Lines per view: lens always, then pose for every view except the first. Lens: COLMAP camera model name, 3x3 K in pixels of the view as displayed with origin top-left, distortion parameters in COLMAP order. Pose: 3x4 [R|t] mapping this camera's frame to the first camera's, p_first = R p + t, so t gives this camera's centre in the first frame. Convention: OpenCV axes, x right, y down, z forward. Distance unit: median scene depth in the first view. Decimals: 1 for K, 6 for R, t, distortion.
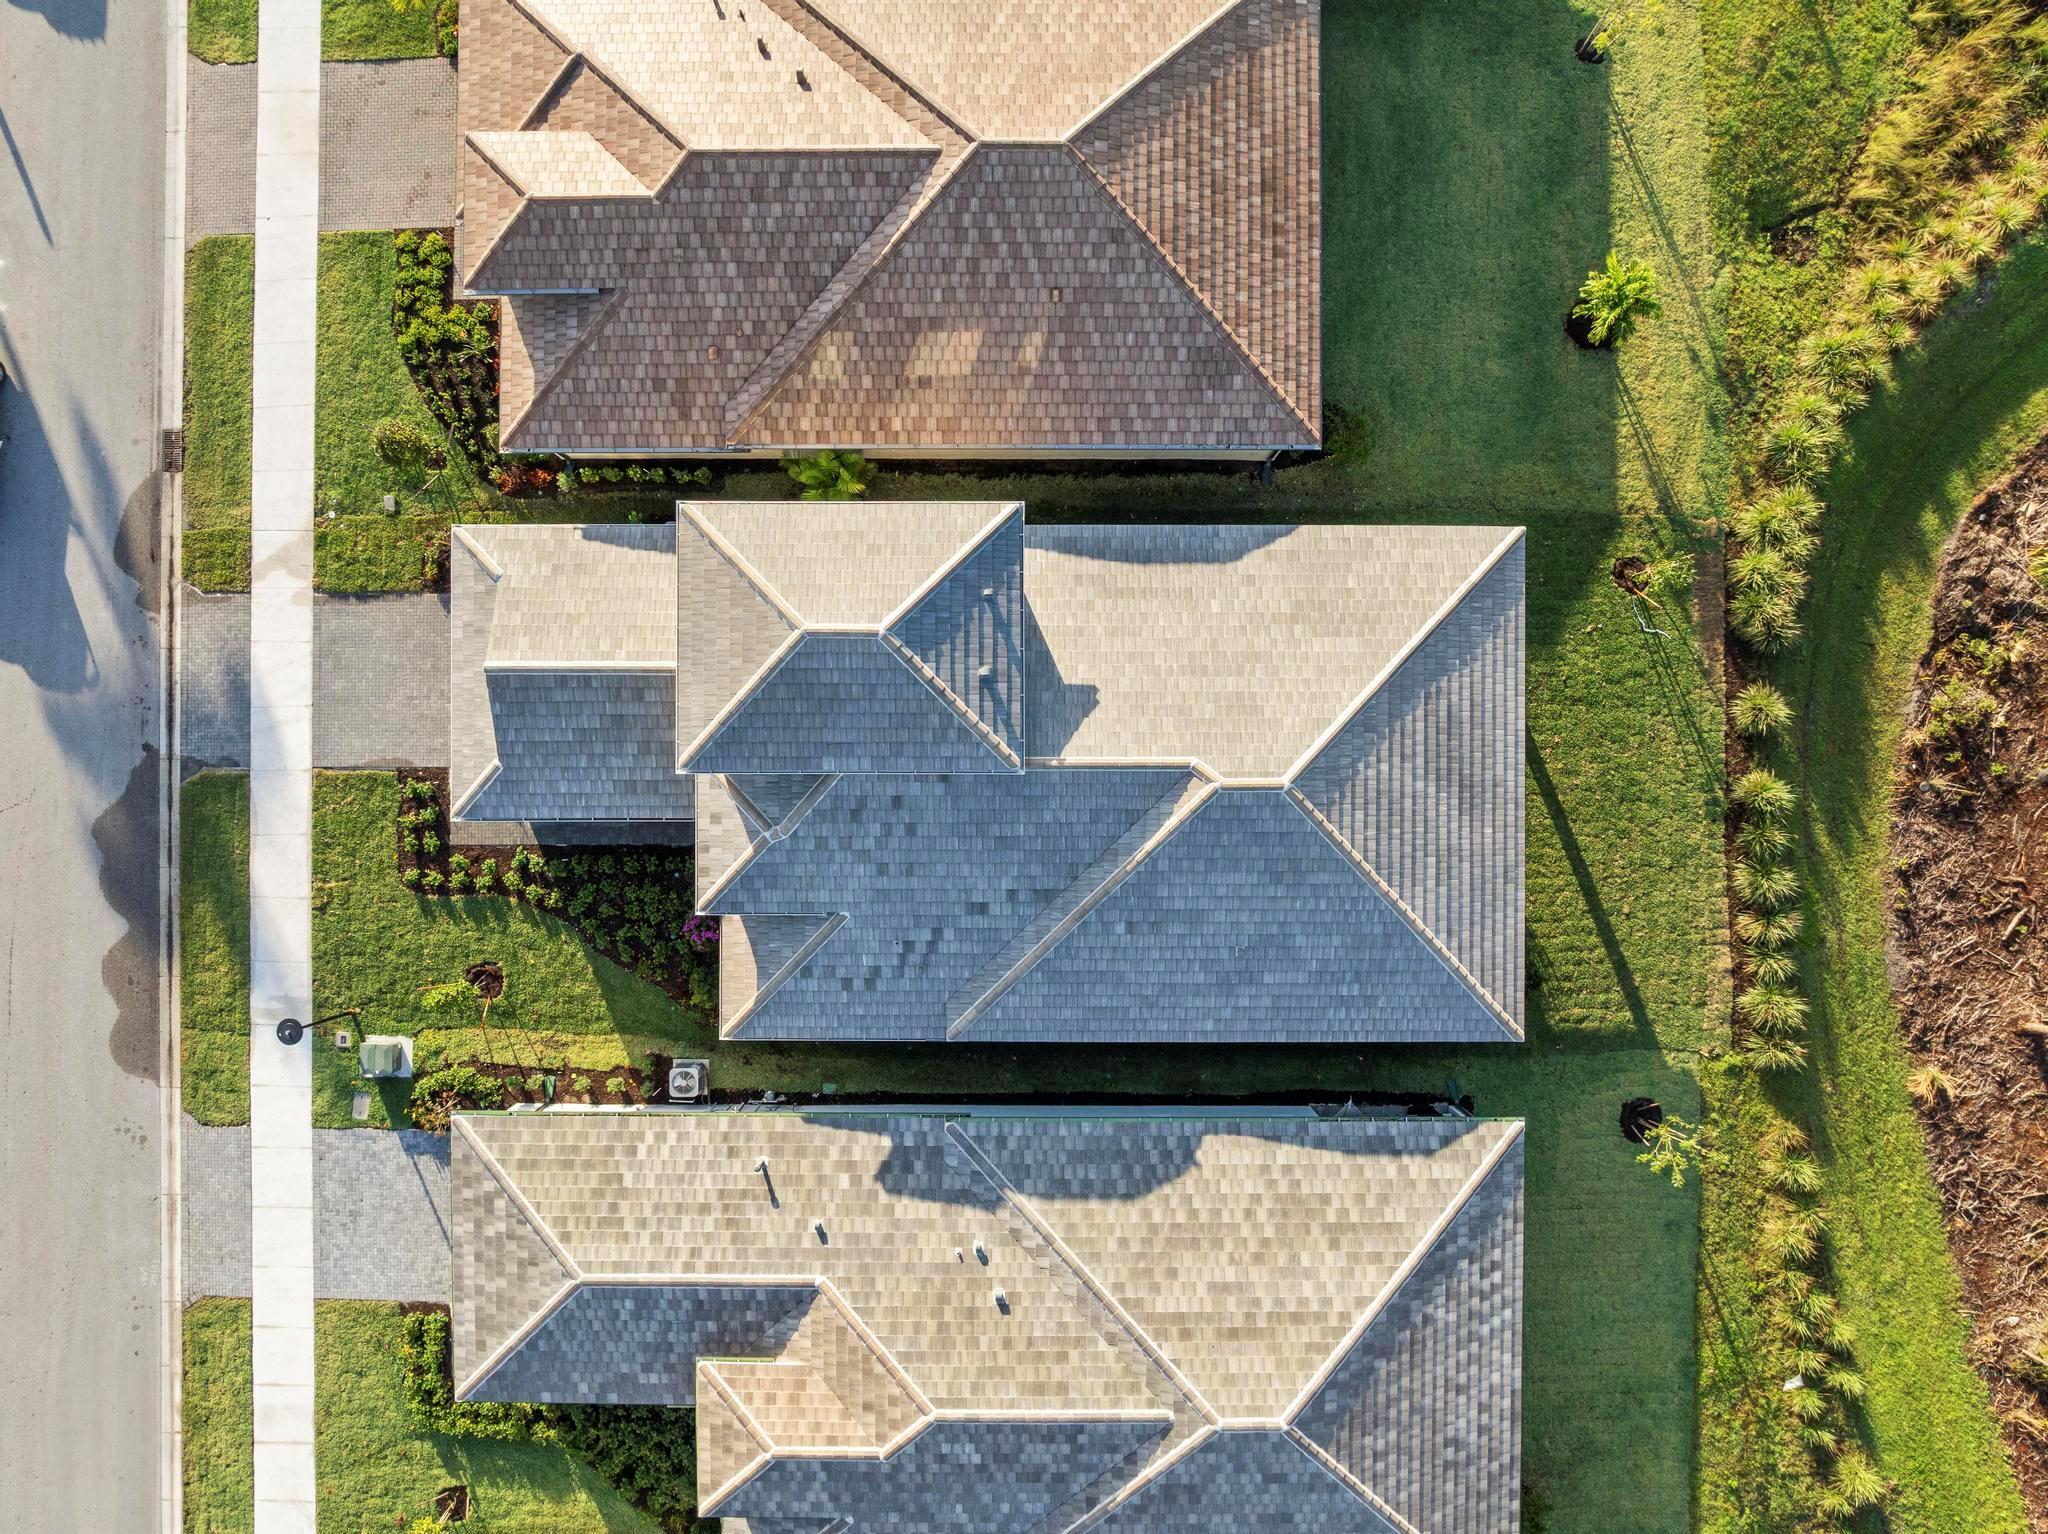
lens RADIAL K [[1416.8, 0, 1024.0], [0, 1416.8, 767.0], [0, 0, 1]] dist [-0.020289, 0.003181]
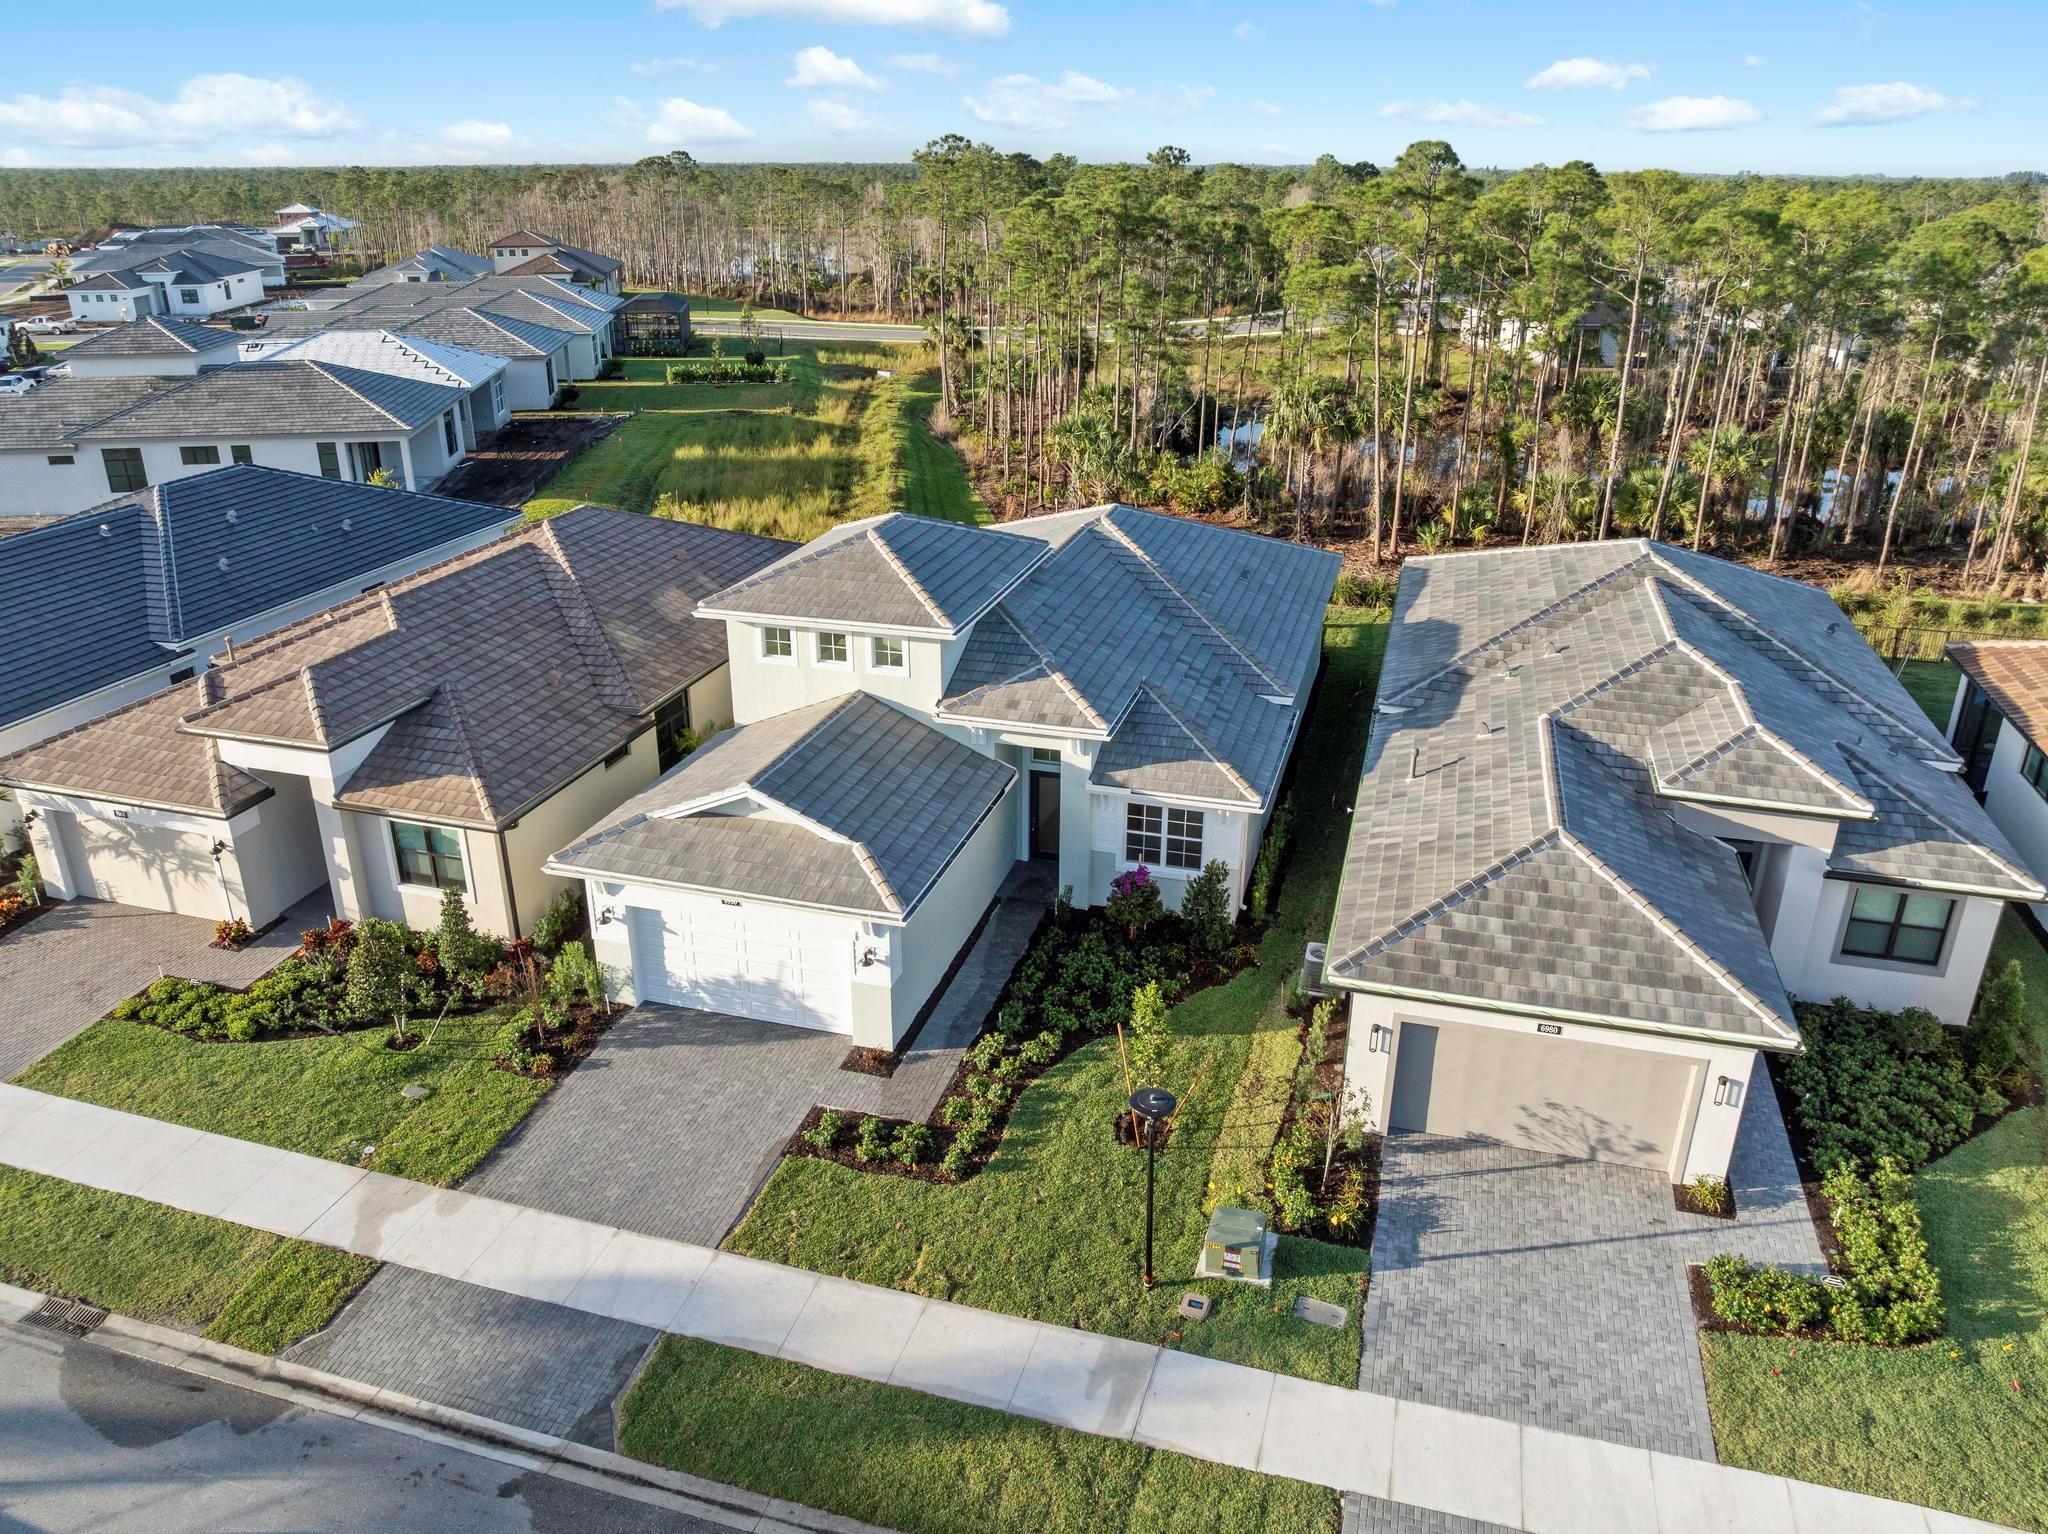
lens RADIAL K [[1416.8, 0, 1024.0], [0, 1416.8, 767.0], [0, 0, 1]] dist [-0.020289, 0.003181]
pose [[0.280948, -0.376046, 0.882982, -0.903840], [0.959710, 0.114941, -0.256410, 0.245665], [-0.005069, 0.919444, 0.393187, 0.593313]]
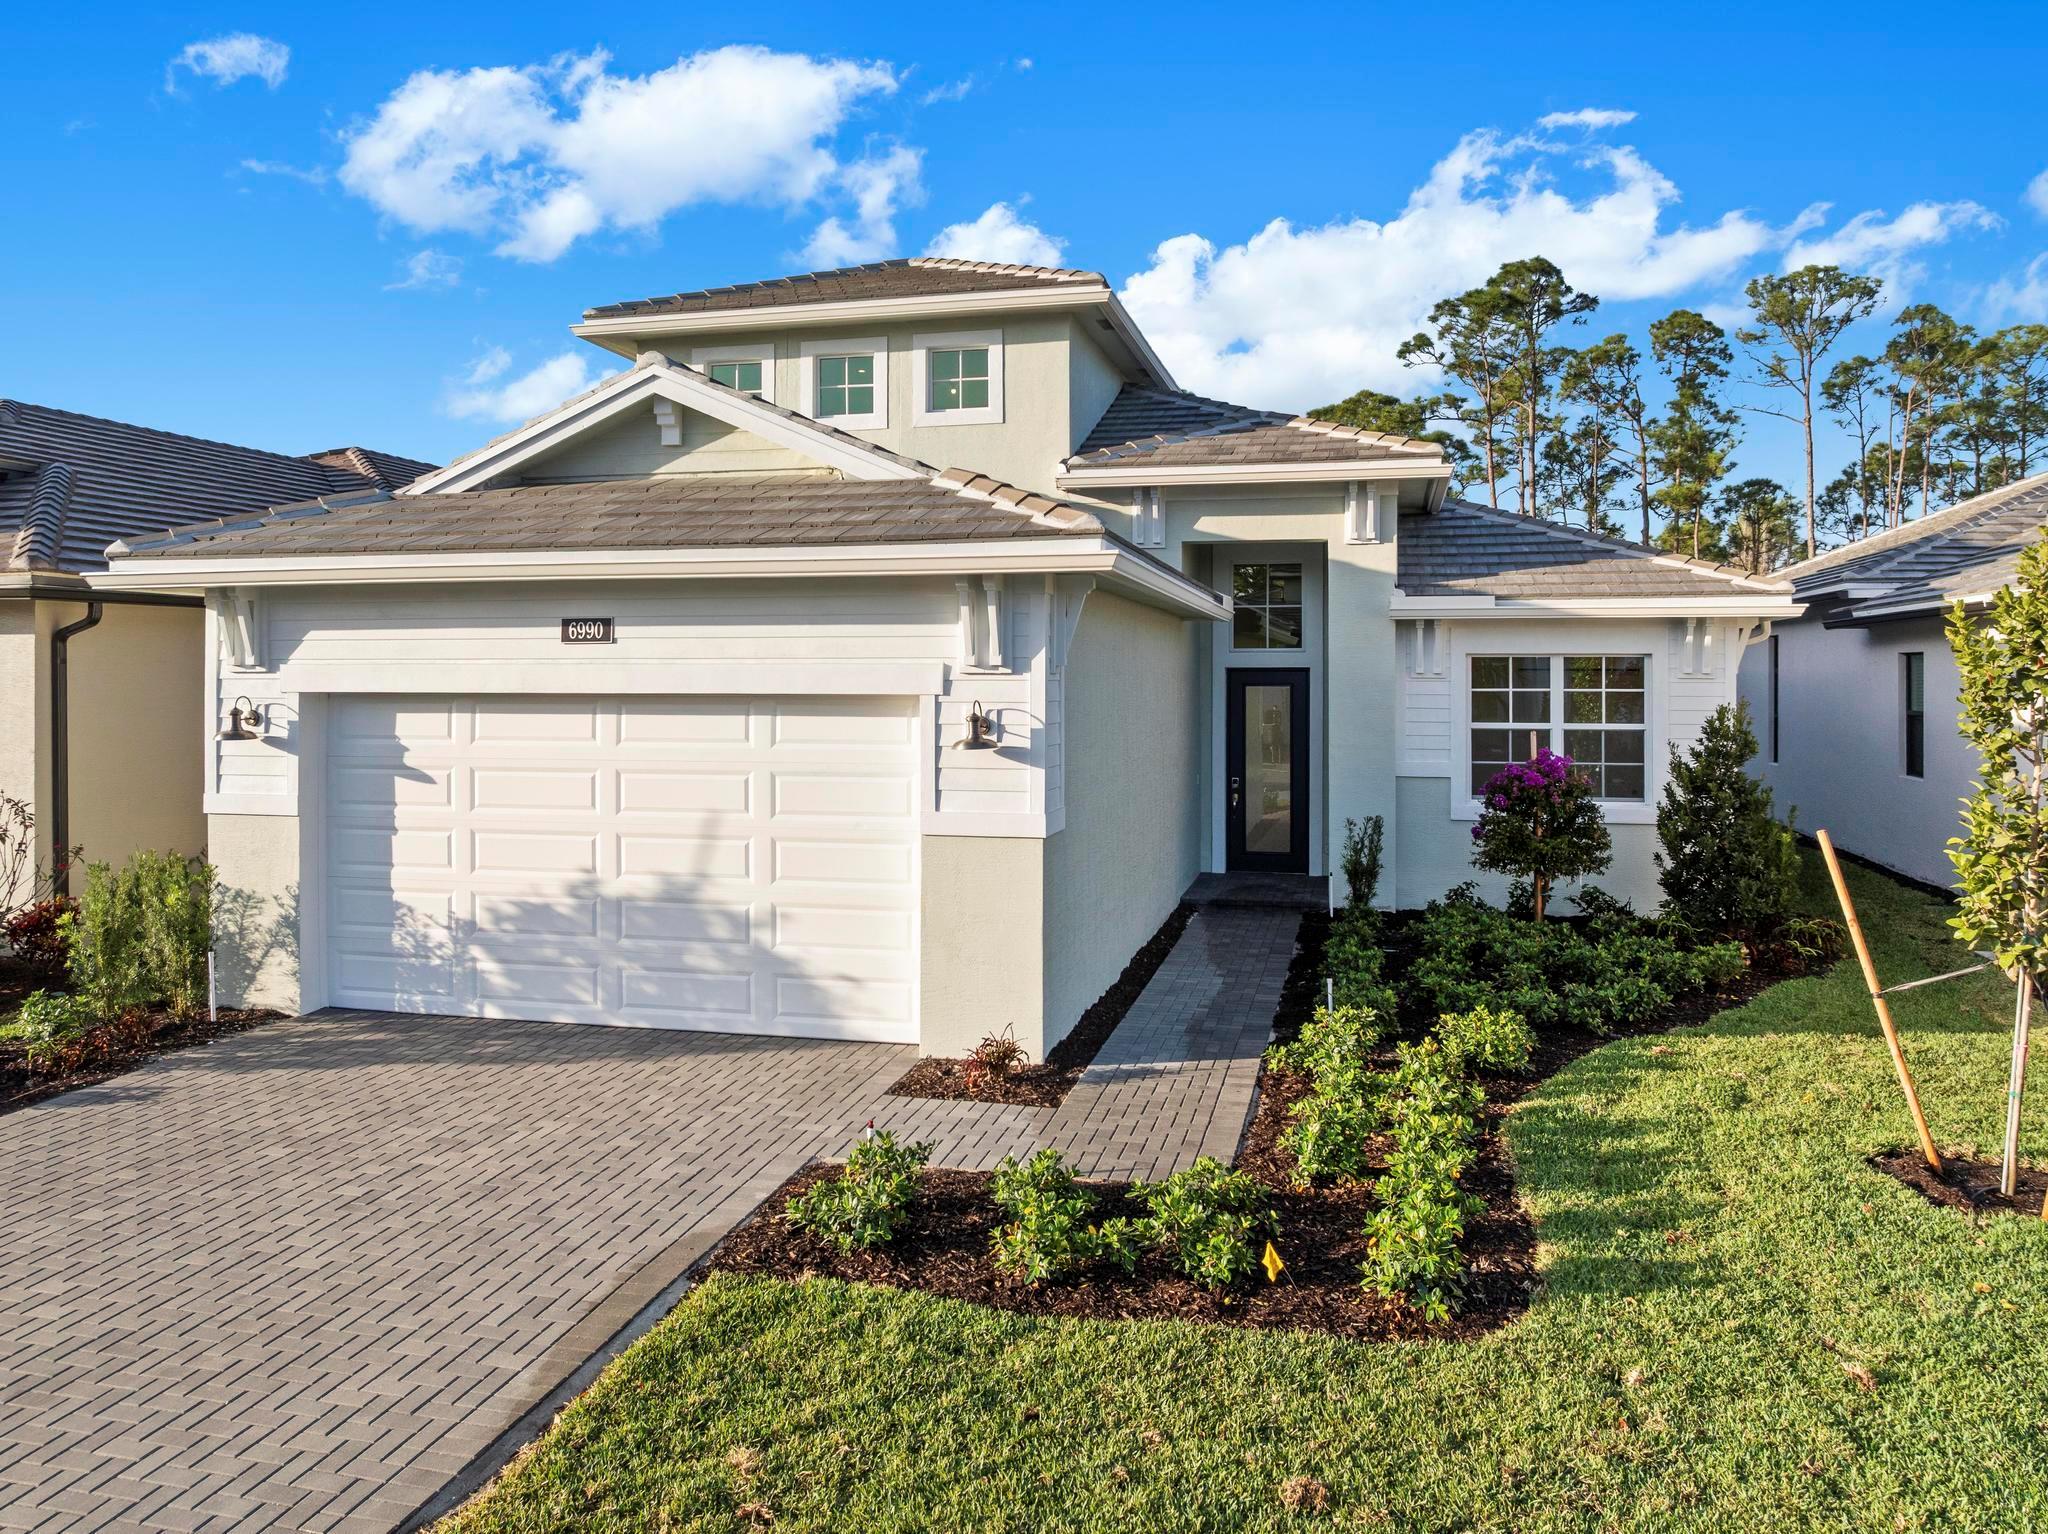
lens RADIAL K [[1470.3, 0, 1025.2], [0, 1470.3, 680.9], [0, 0, 1]] dist [-0.058660, 0.002095]
pose [[0.232959, -0.004304, 0.972477, -0.587965], [0.972470, 0.006845, -0.232927, 0.072402], [-0.005654, 0.999967, 0.005780, 0.934484]]
